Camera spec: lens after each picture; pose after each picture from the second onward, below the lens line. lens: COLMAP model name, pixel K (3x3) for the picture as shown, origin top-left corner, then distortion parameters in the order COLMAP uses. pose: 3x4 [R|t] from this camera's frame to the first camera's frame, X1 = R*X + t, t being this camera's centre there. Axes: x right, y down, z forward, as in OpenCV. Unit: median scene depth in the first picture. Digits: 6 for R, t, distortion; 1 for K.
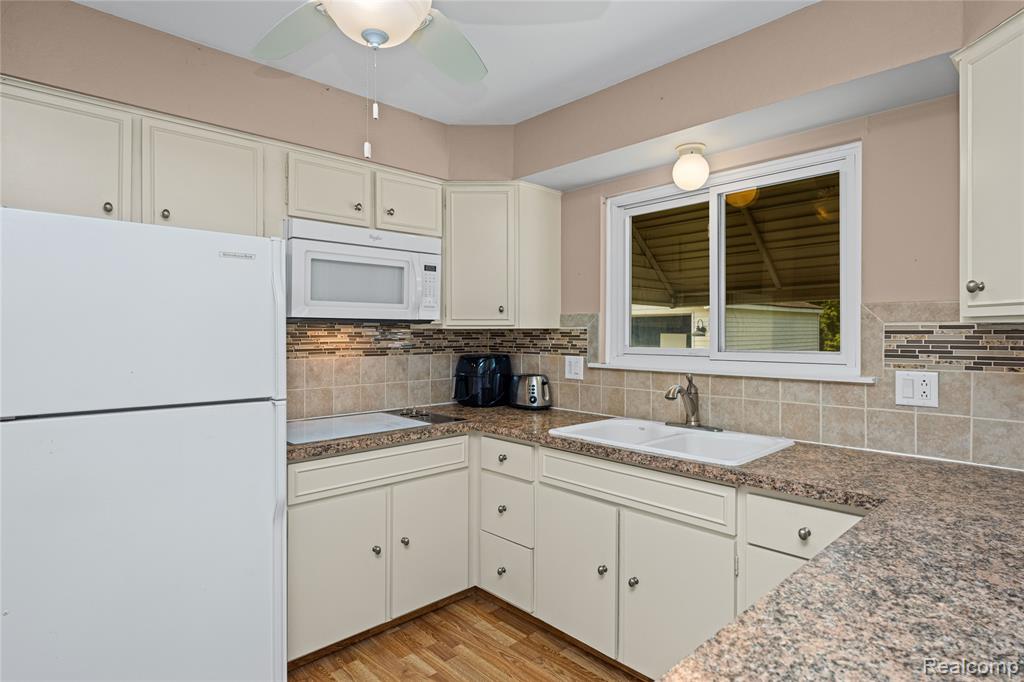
lens RADIAL K [[551.2, 0, 509.5], [0, 551.2, 334.7], [0, 0, 1]] dist [-0.000999, -0.001702]
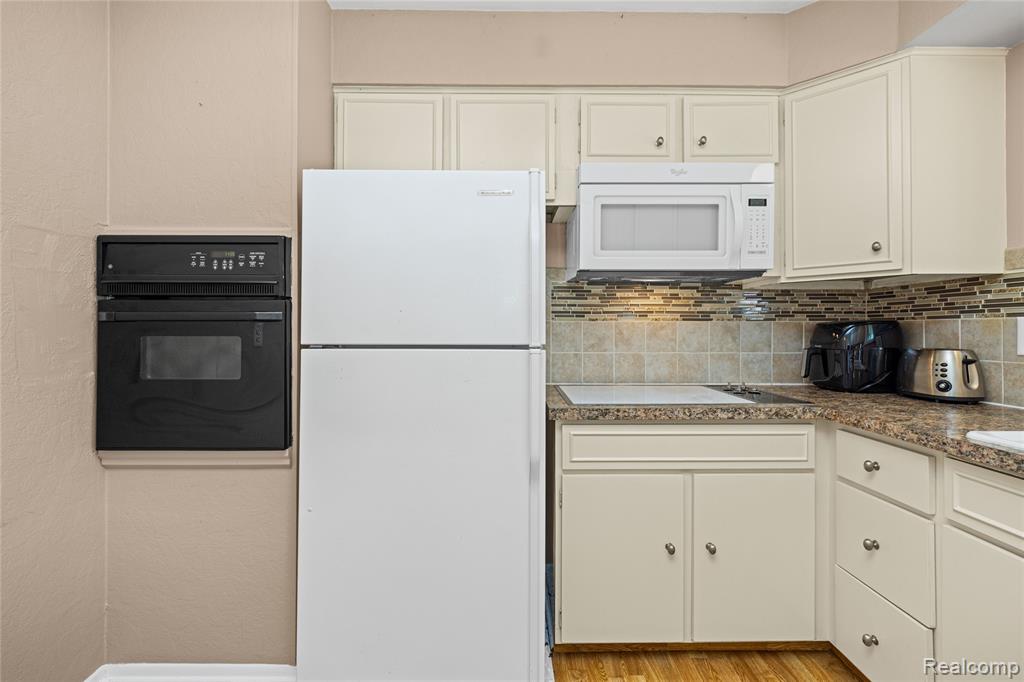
lens RADIAL K [[465.5, 0, 512.2], [0, 465.5, 326.7], [0, 0, 1]] dist [0.001093, -0.000057]
pose [[0.736288, -0.005245, -0.676647, 0.046797], [-0.002756, 0.999938, -0.010749, 0.065256], [0.676662, 0.009779, 0.736229, 0.301186]]
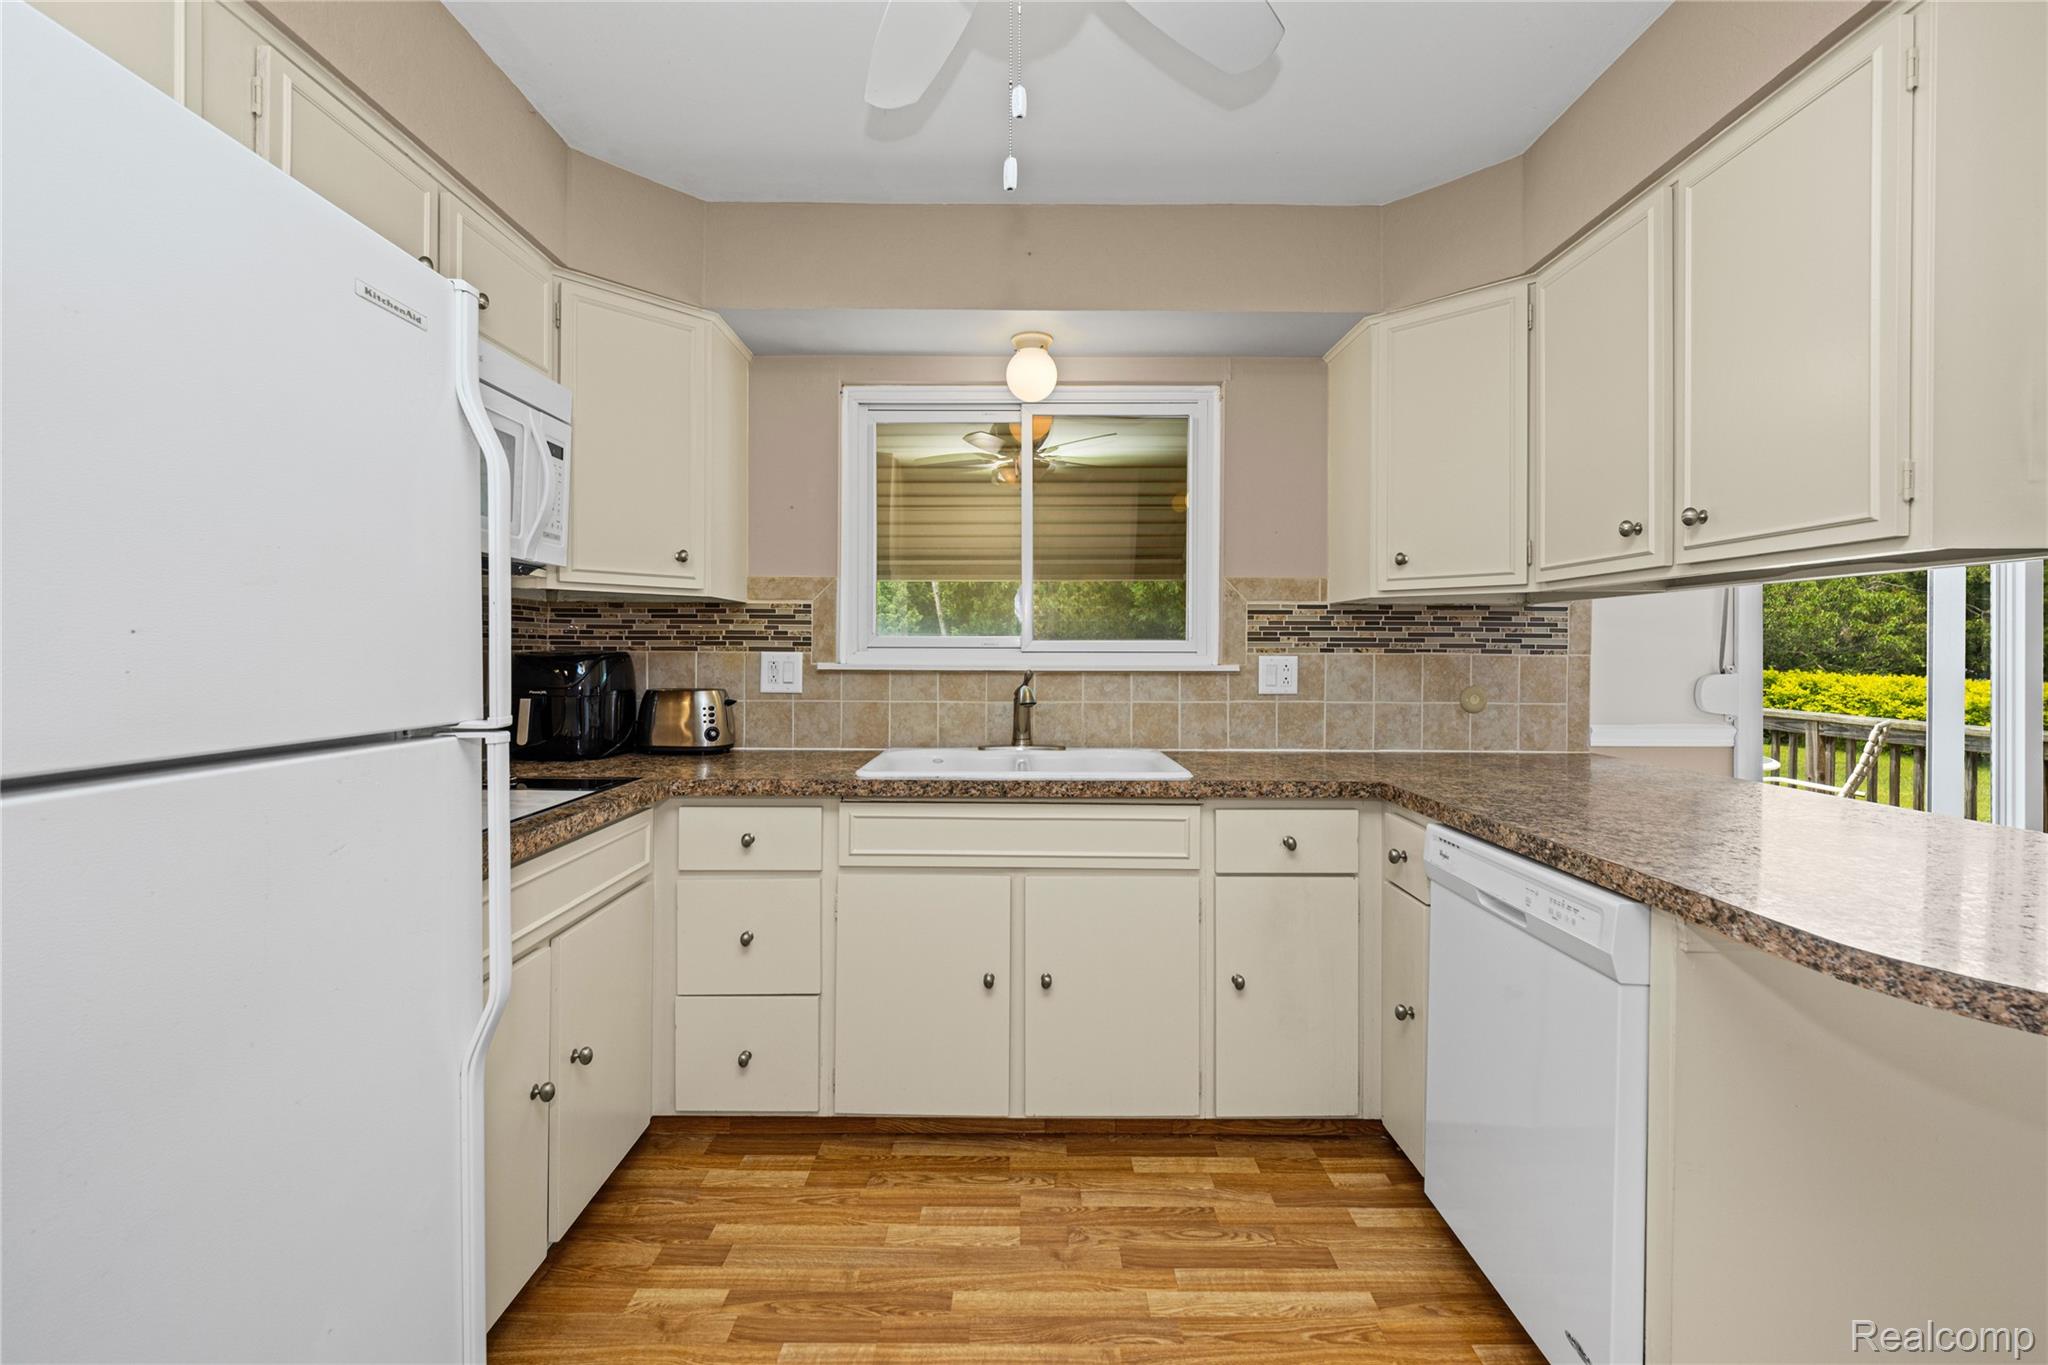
lens RADIAL K [[872.3, 0, 1020.9], [0, 872.3, 656.3], [0, 0, 1]] dist [0.022812, -0.025221]
pose [[0.681974, -0.000092, 0.731377, -0.430210], [-0.001806, 0.999997, 0.001810, 0.047944], [-0.731375, -0.002555, 0.681971, 0.244197]]
